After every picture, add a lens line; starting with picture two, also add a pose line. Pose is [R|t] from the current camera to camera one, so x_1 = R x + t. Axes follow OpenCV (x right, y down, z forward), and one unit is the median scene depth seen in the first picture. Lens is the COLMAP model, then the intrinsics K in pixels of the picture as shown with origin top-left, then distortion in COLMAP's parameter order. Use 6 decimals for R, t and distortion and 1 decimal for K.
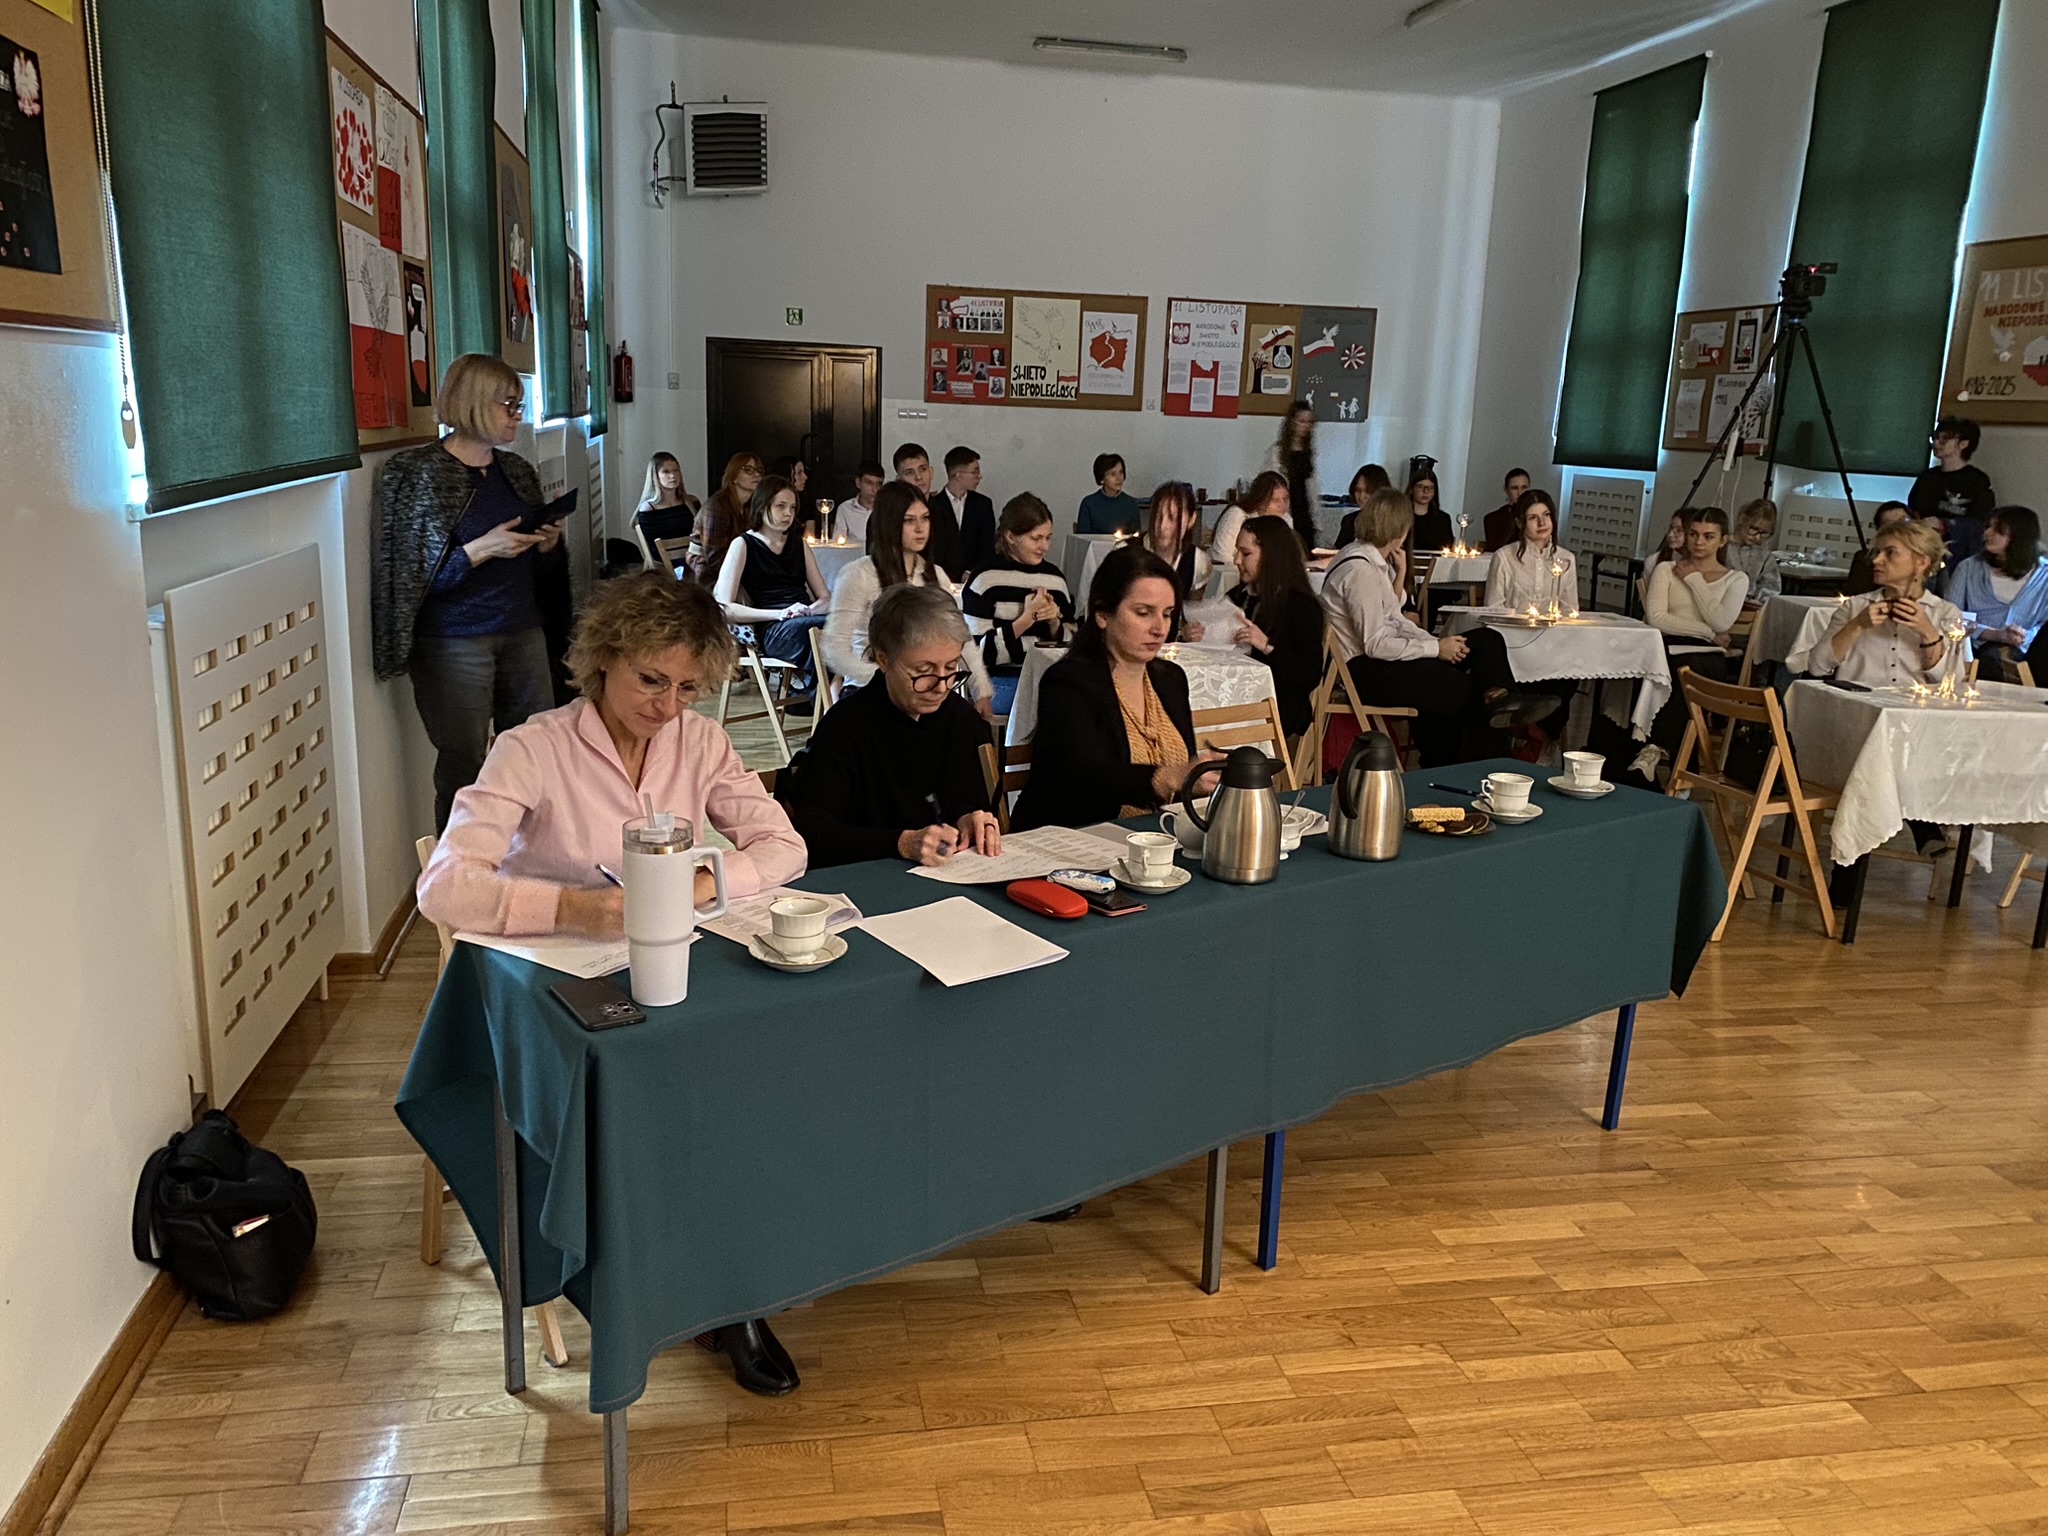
lens RADIAL K [[1531.0, 0, 1024.0], [0, 1531.0, 768.0], [0, 0, 1]] dist [0.083124, -0.214278]
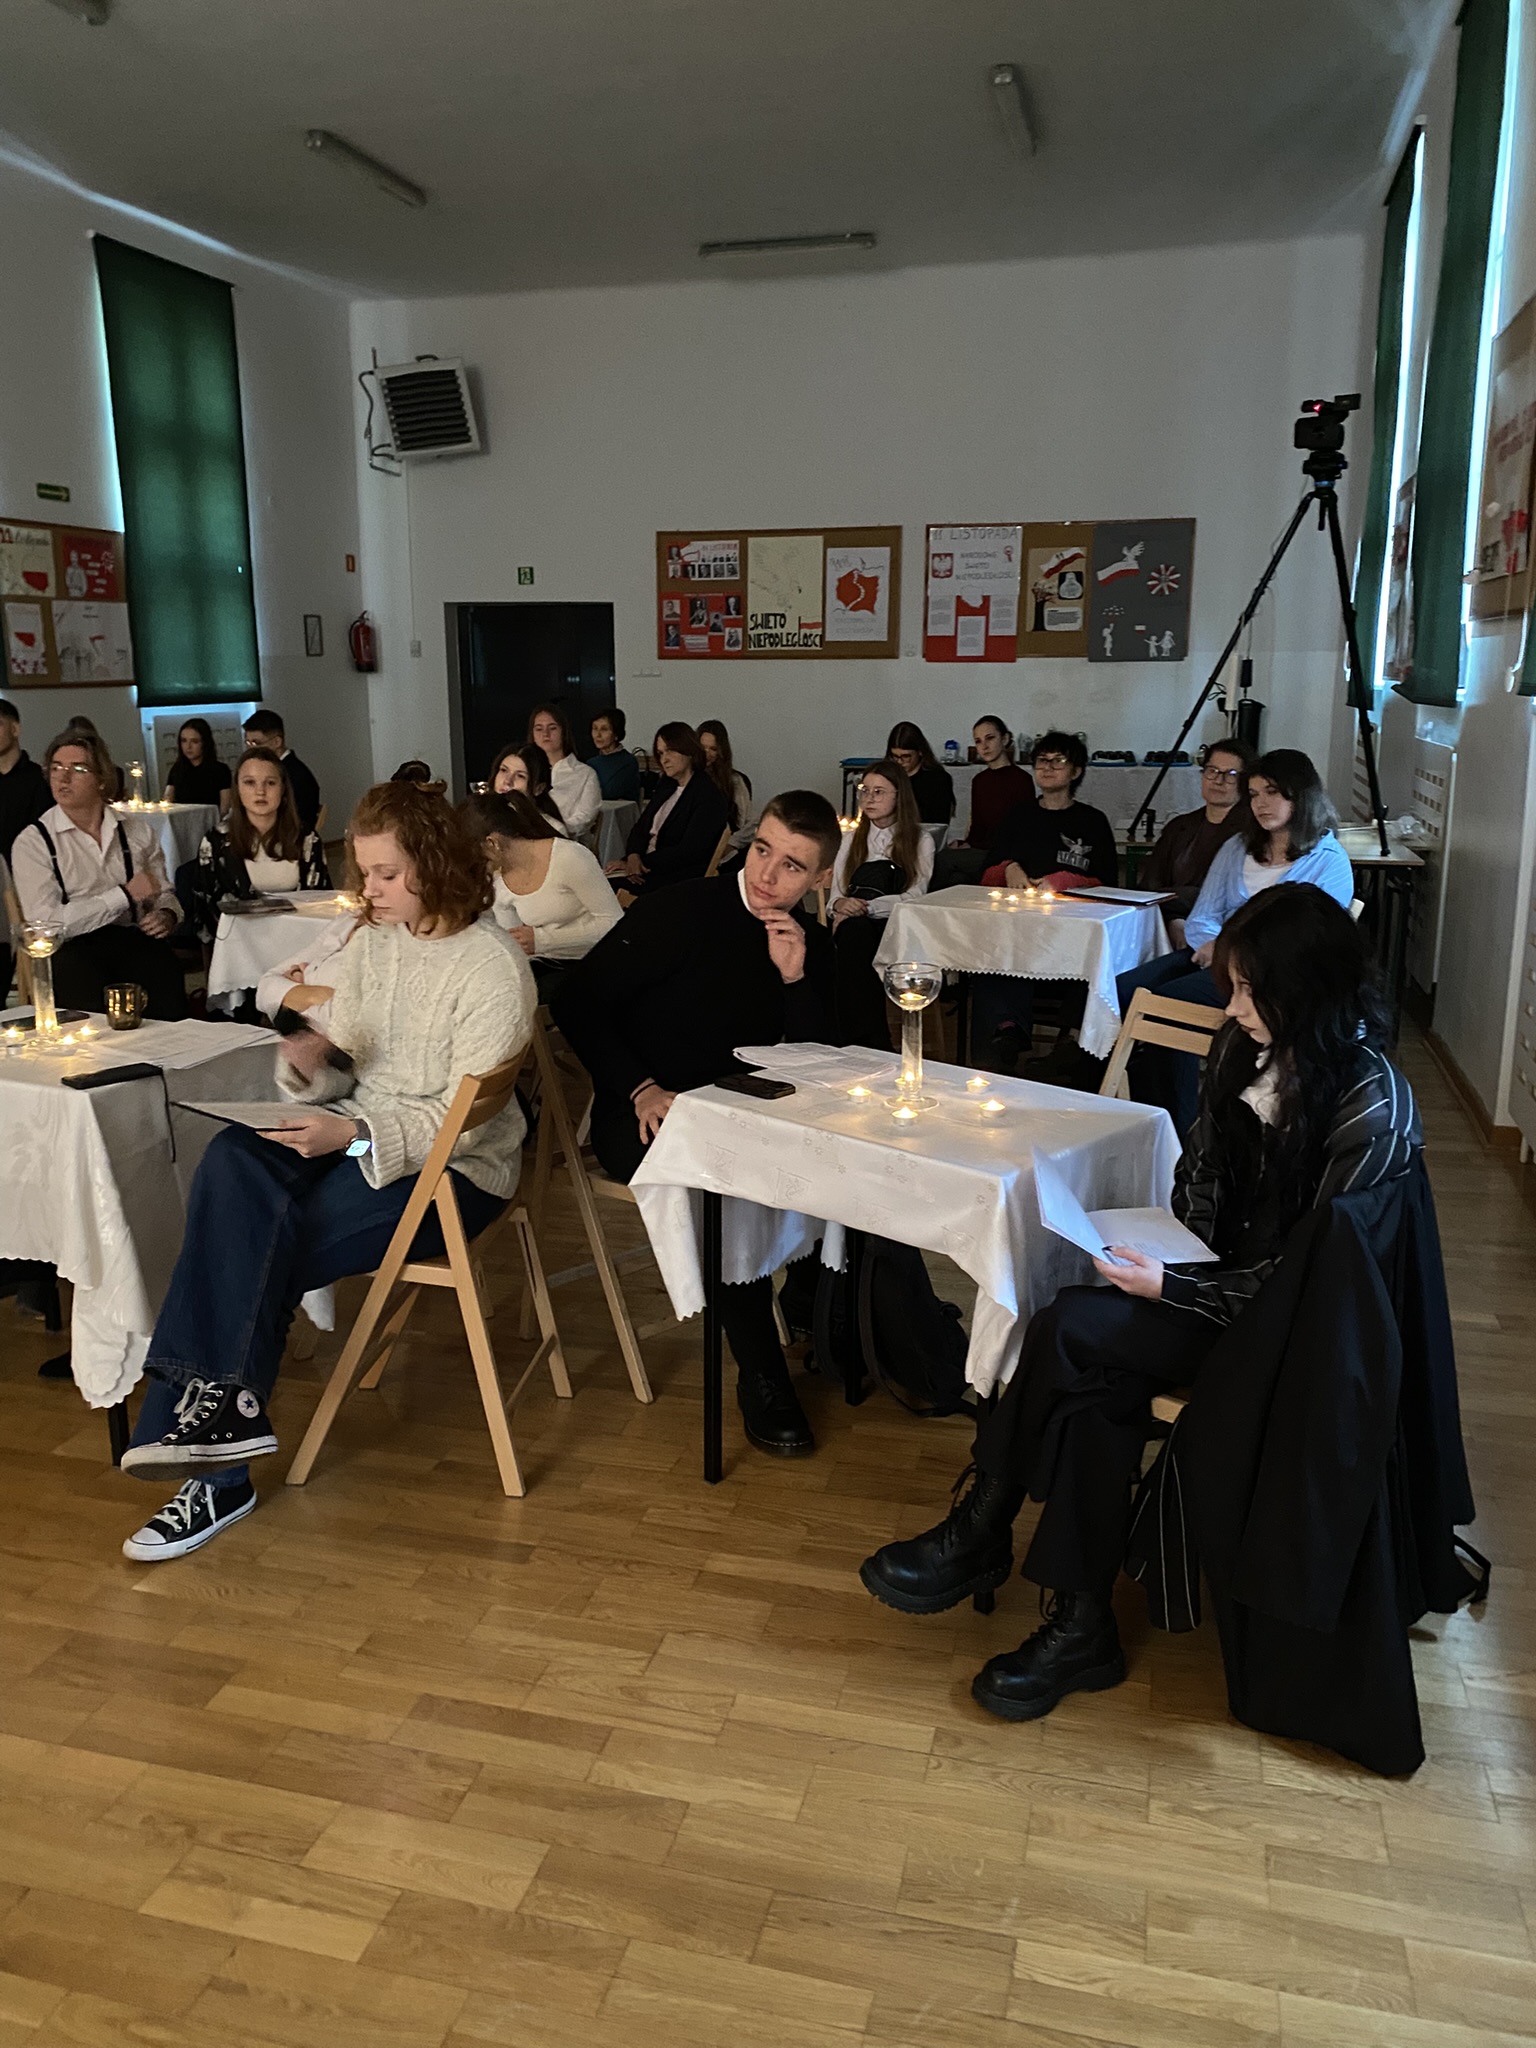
lens RADIAL K [[1531.0, 0, 768.0], [0, 1531.0, 1024.0], [0, 0, 1]] dist [0.083124, -0.214278]
pose [[0.906184, 0.055984, -0.419162, 0.389611], [-0.059924, 0.998196, 0.003771, -0.025951], [0.418617, 0.021701, 0.907903, 0.190309]]
